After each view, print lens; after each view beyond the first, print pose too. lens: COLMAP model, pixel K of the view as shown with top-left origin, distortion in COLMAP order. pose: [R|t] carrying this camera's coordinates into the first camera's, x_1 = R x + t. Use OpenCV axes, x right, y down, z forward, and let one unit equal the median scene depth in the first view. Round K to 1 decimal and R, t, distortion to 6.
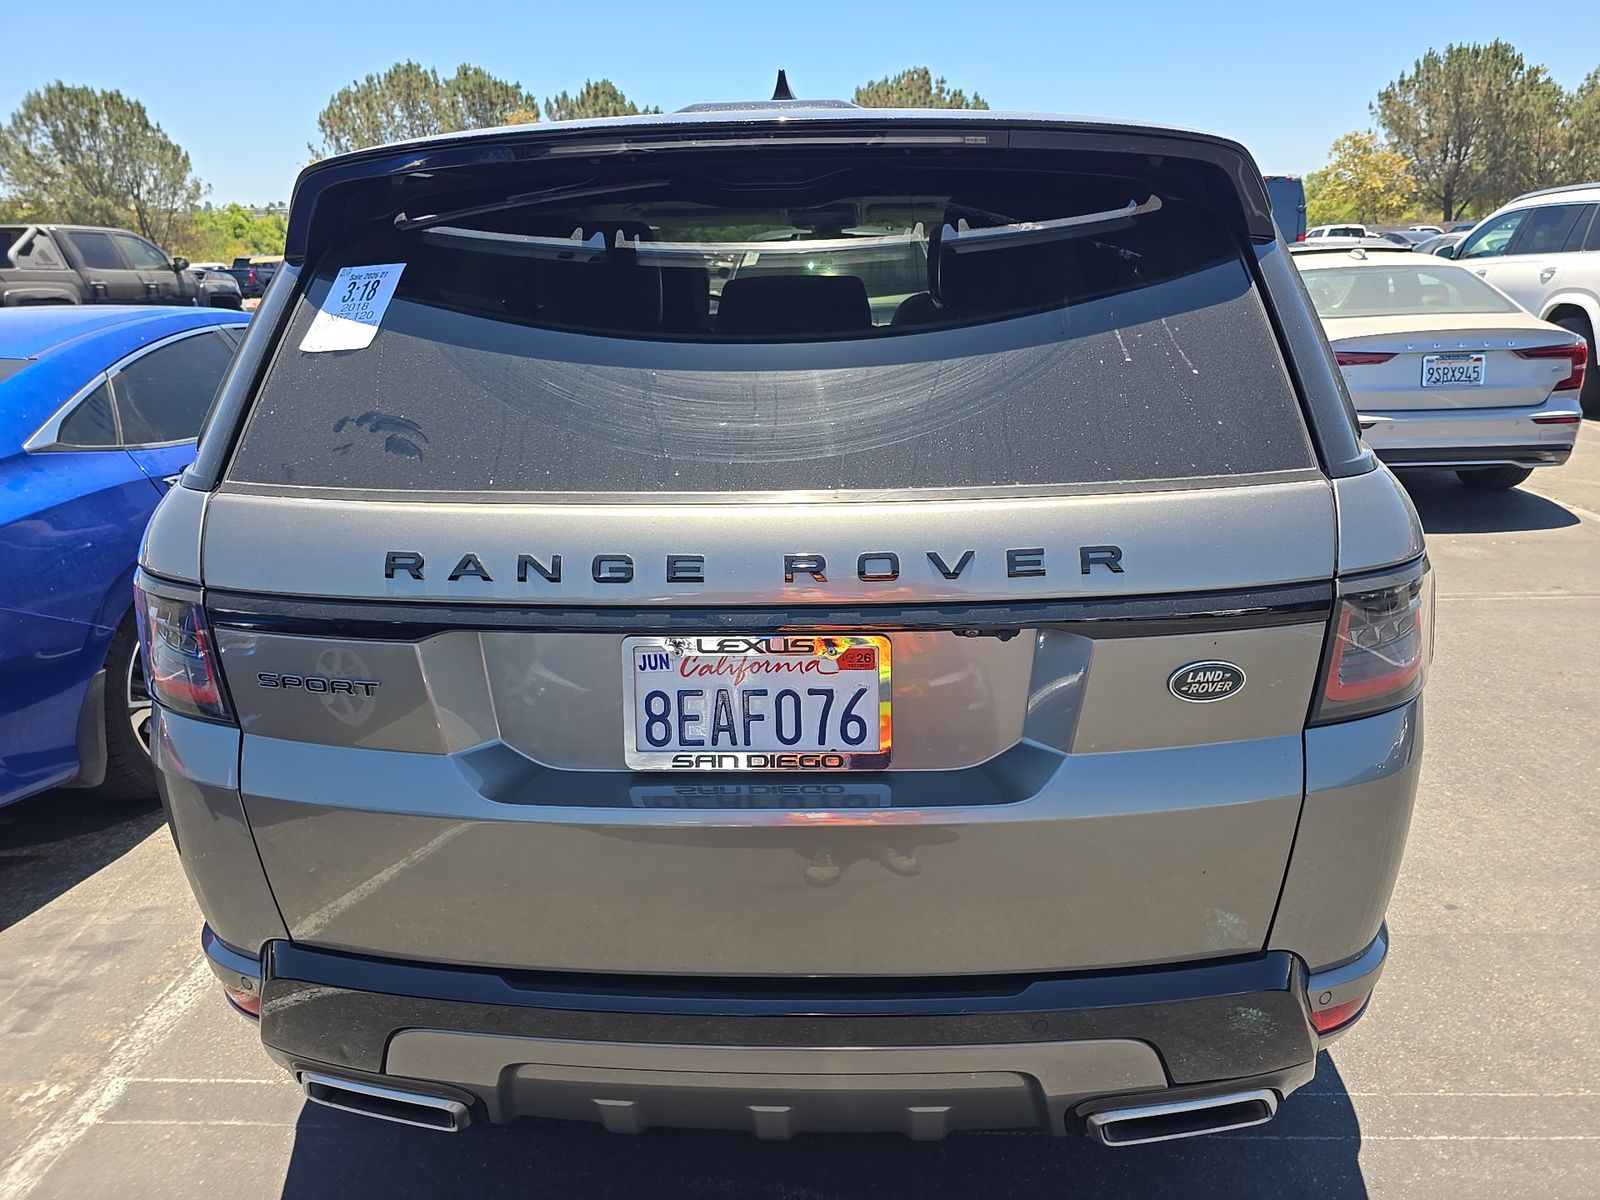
lens RADIAL K [[1143.4, 0, 800.0], [0, 1143.4, 600.0], [0, 0, 1]] dist [0.034403, -0.047246]
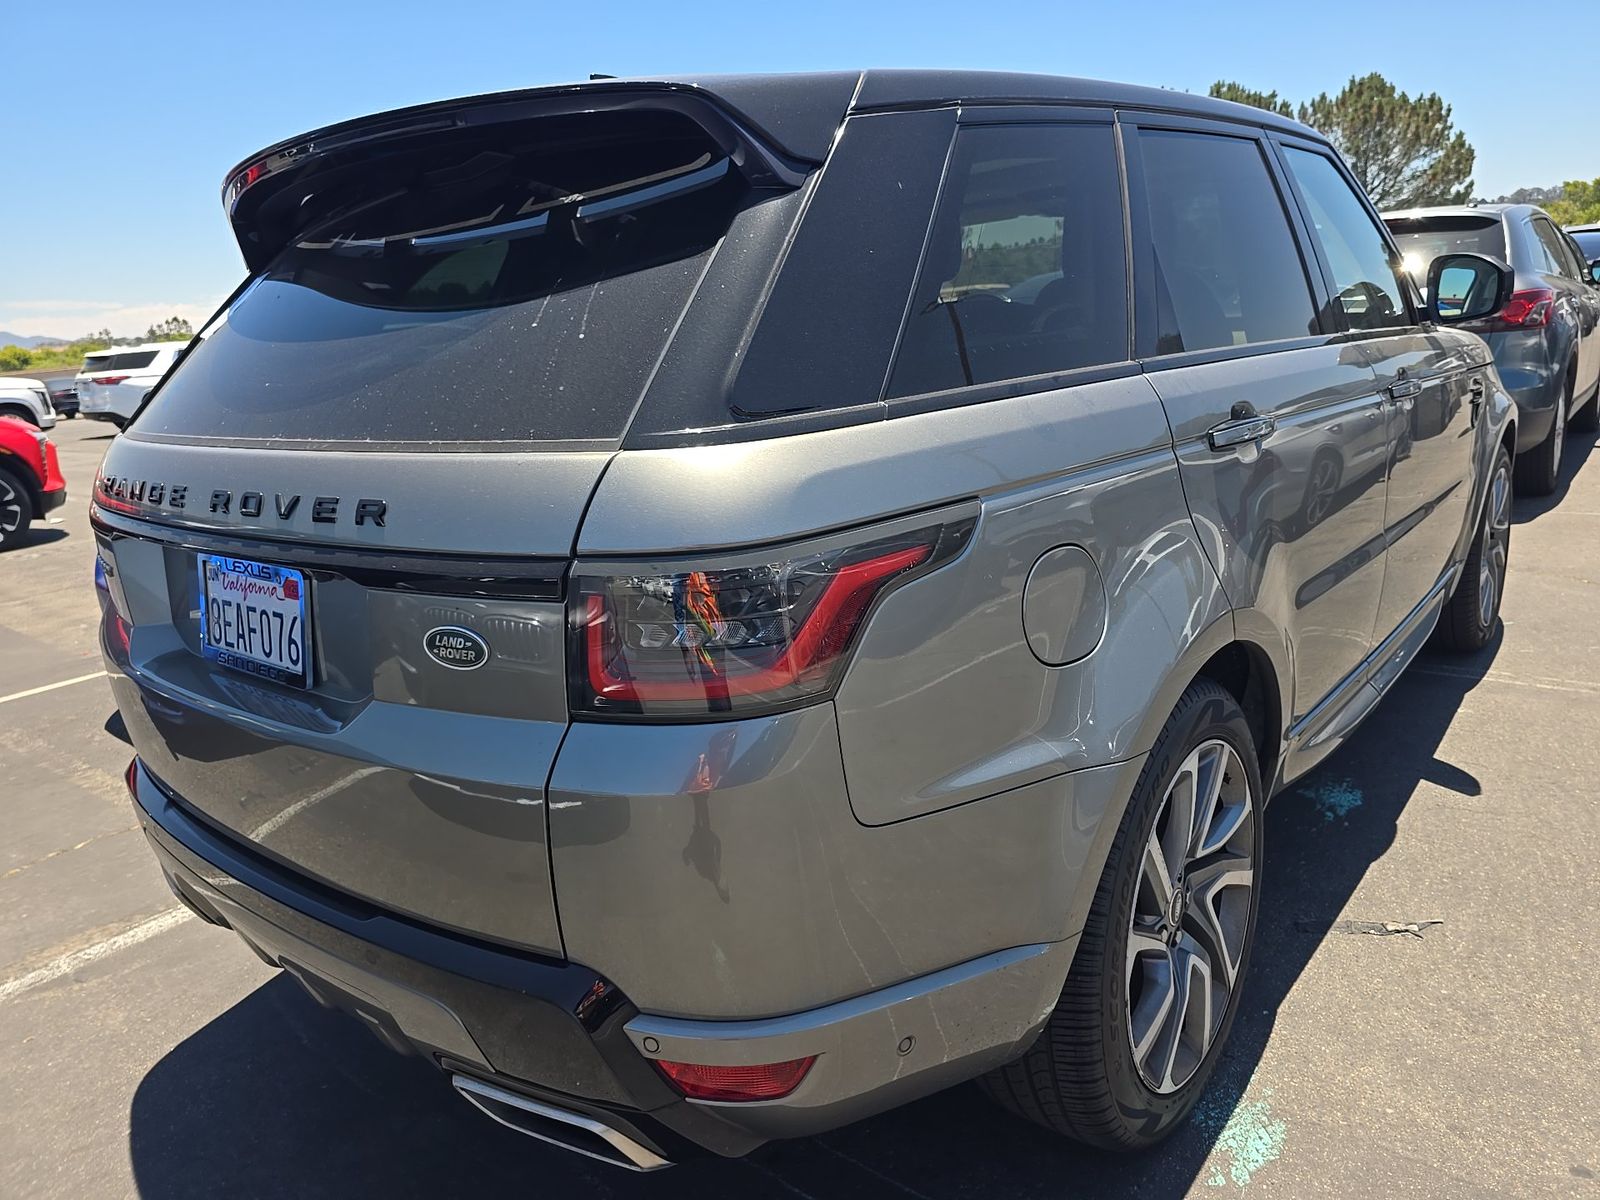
lens RADIAL K [[1143.4, 0, 800.0], [0, 1143.4, 600.0], [0, 0, 1]] dist [0.034403, -0.047246]
pose [[0.781108, 0.110431, -0.614553, 0.797650], [-0.123404, 0.992125, 0.021430, -0.017889], [0.612080, 0.059099, 0.788584, 0.273874]]
